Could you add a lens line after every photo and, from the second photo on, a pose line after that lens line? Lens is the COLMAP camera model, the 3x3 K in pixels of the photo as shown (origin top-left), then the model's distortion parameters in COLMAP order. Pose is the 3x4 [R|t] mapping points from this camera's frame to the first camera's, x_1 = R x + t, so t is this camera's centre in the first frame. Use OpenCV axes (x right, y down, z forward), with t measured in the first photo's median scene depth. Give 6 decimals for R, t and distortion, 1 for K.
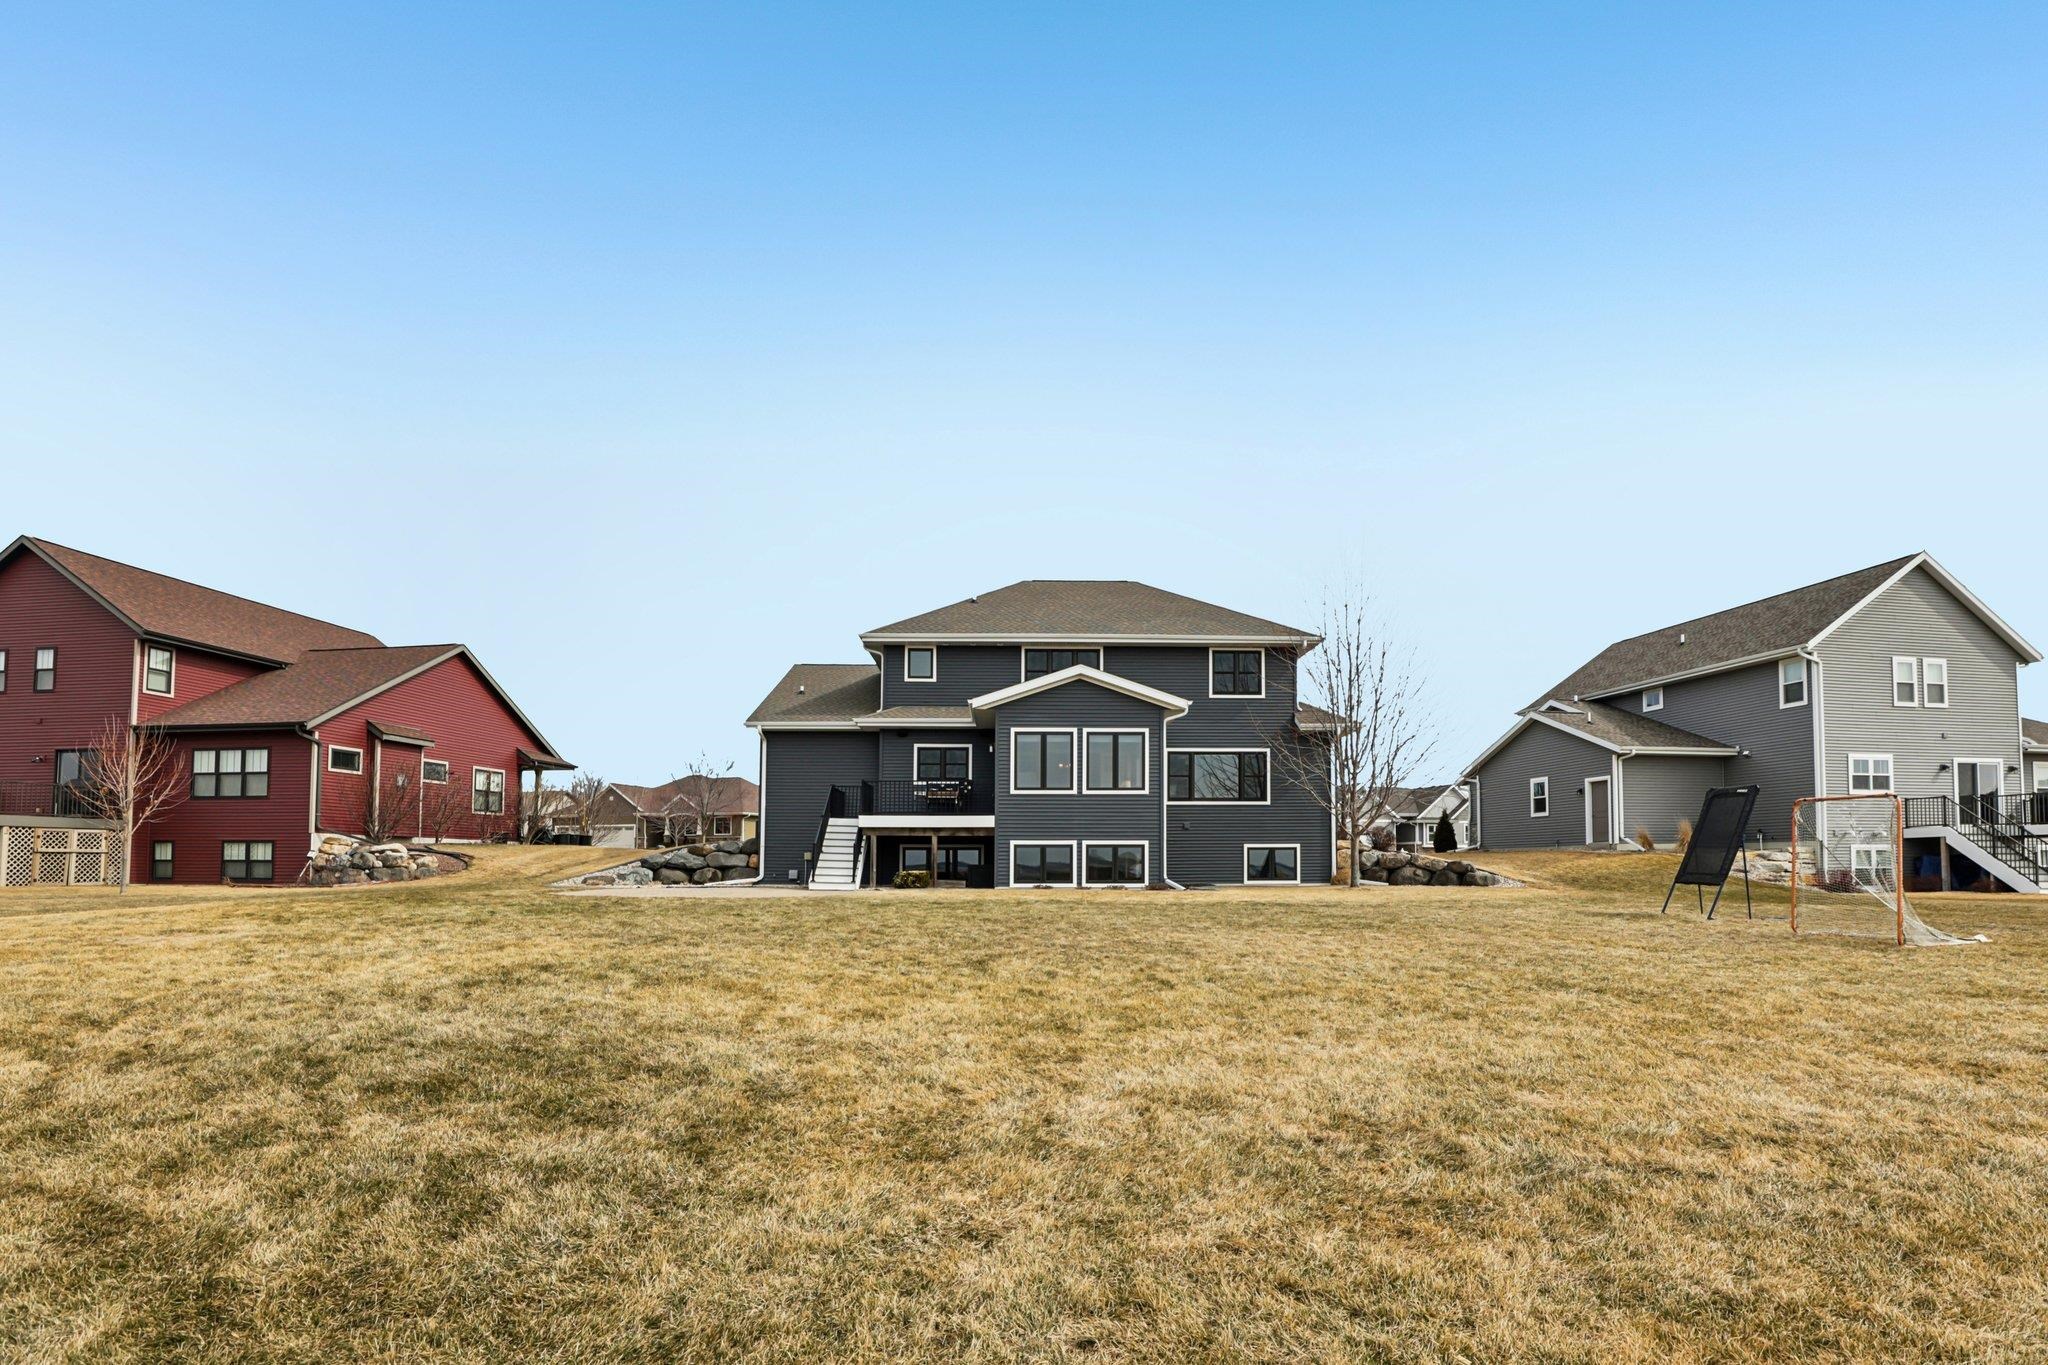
lens RADIAL K [[949.6, 0, 1025.9], [0, 949.6, 661.9], [0, 0, 1]] dist [-0.009455, -0.000042]
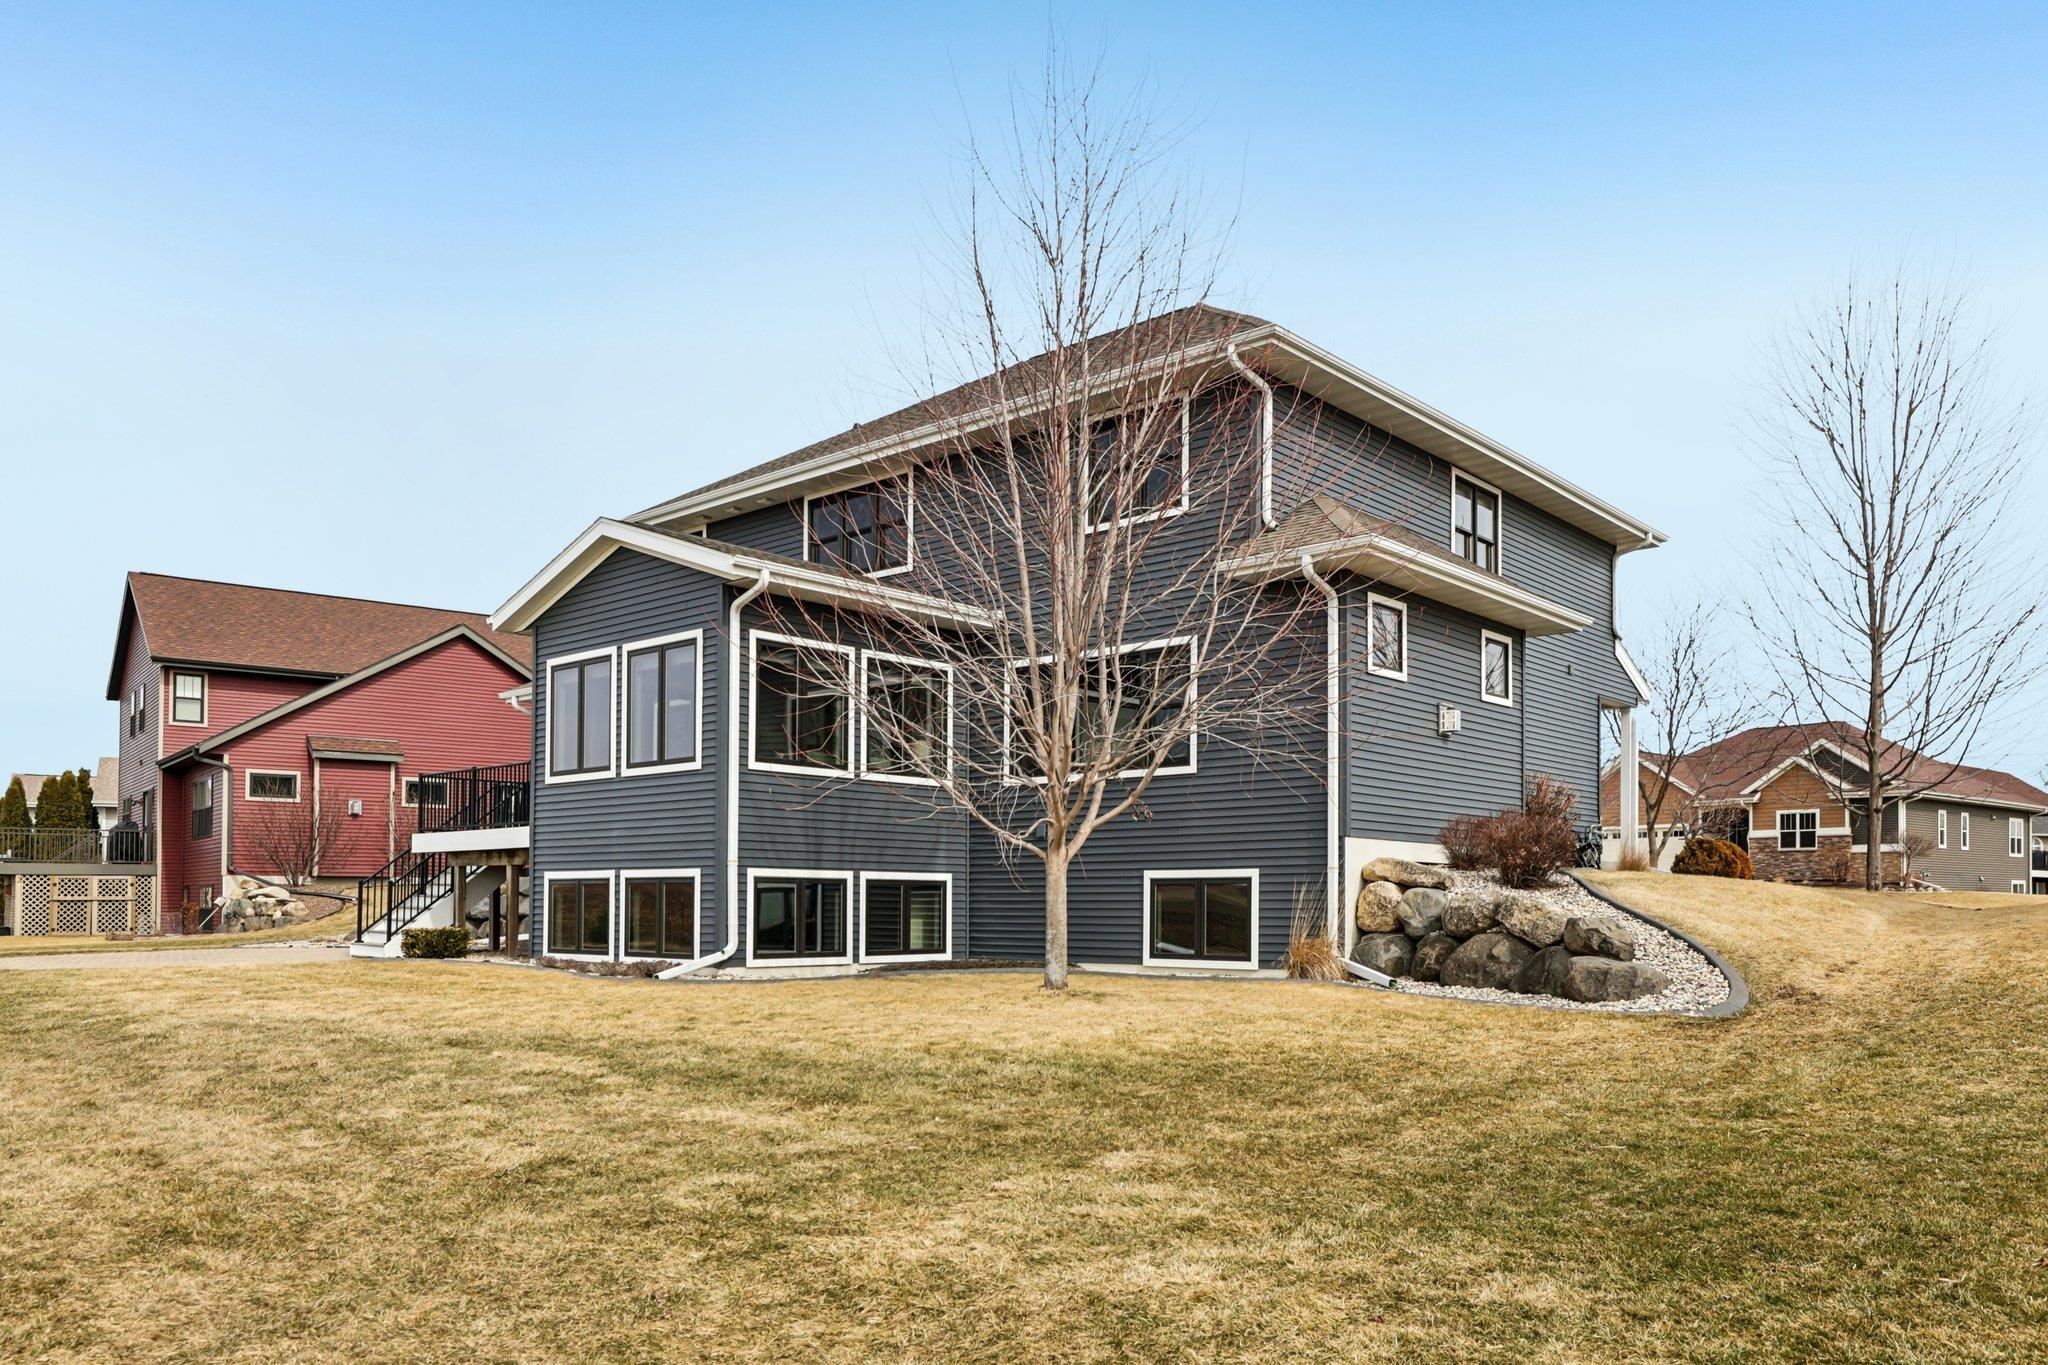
lens RADIAL K [[1482.3, 0, 1024.0], [0, 1482.3, 682.5], [0, 0, 1]] dist [0.031394, 0.001211]
pose [[0.726348, -0.099427, -0.680097, 0.655045], [0.139123, 0.990268, 0.003811, 0.102687], [0.673100, -0.097385, 0.733112, 0.507256]]
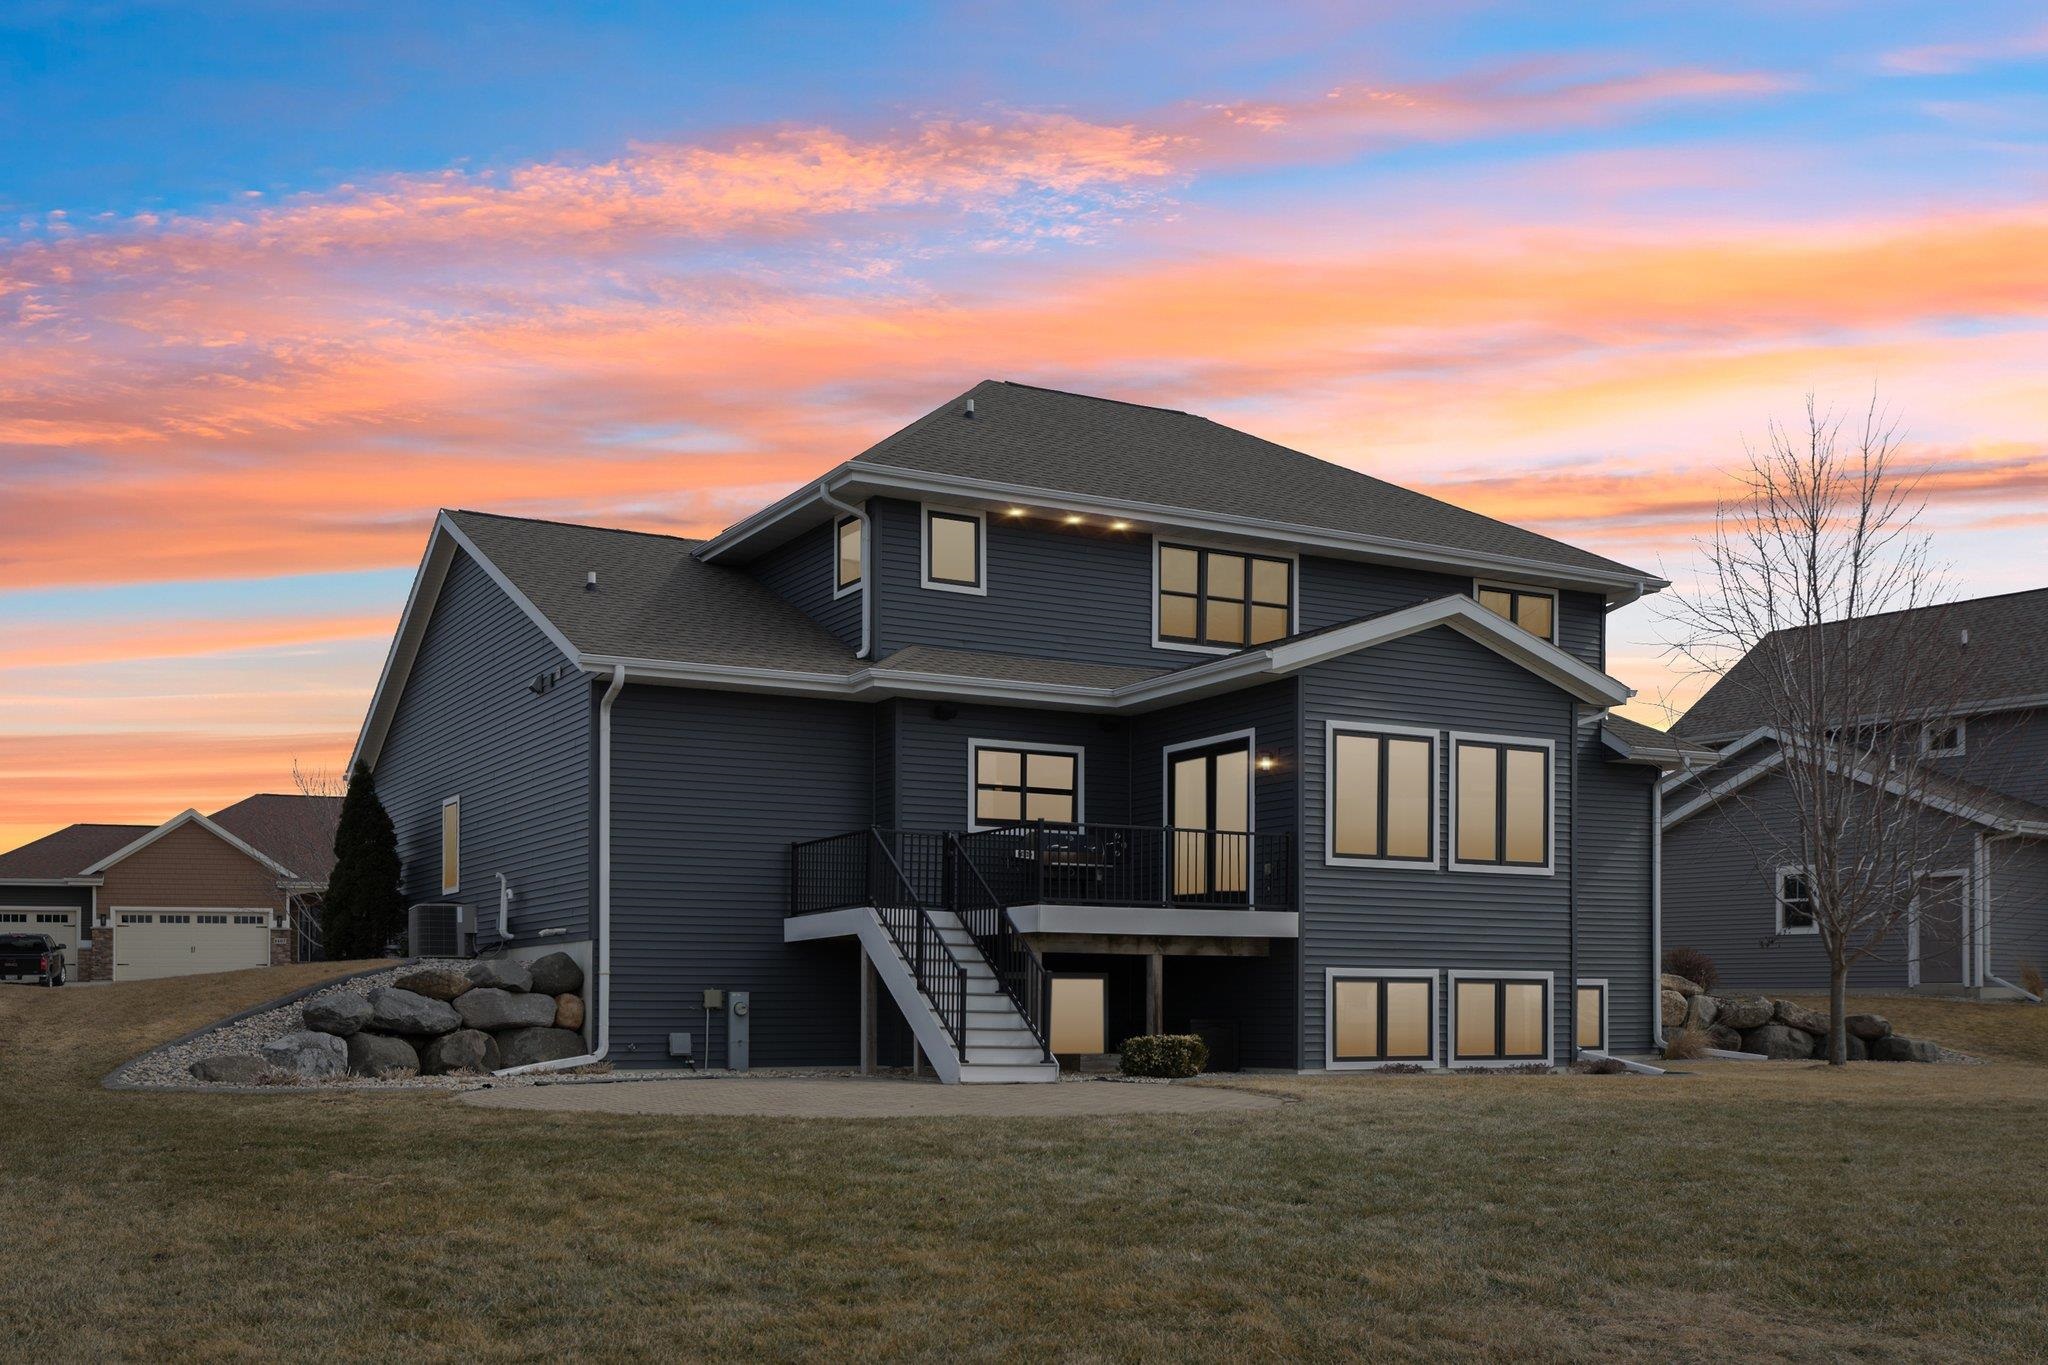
lens RADIAL K [[2042.3, 0, 1024.0], [0, 2042.3, 682.5], [0, 0, 1]] dist [0.088755, 0.001776]
pose [[0.876198, 0.076451, 0.475849, -0.544290], [-0.102429, 0.994322, 0.028856, 0.032853], [-0.470941, -0.074024, 0.879054, 0.182911]]
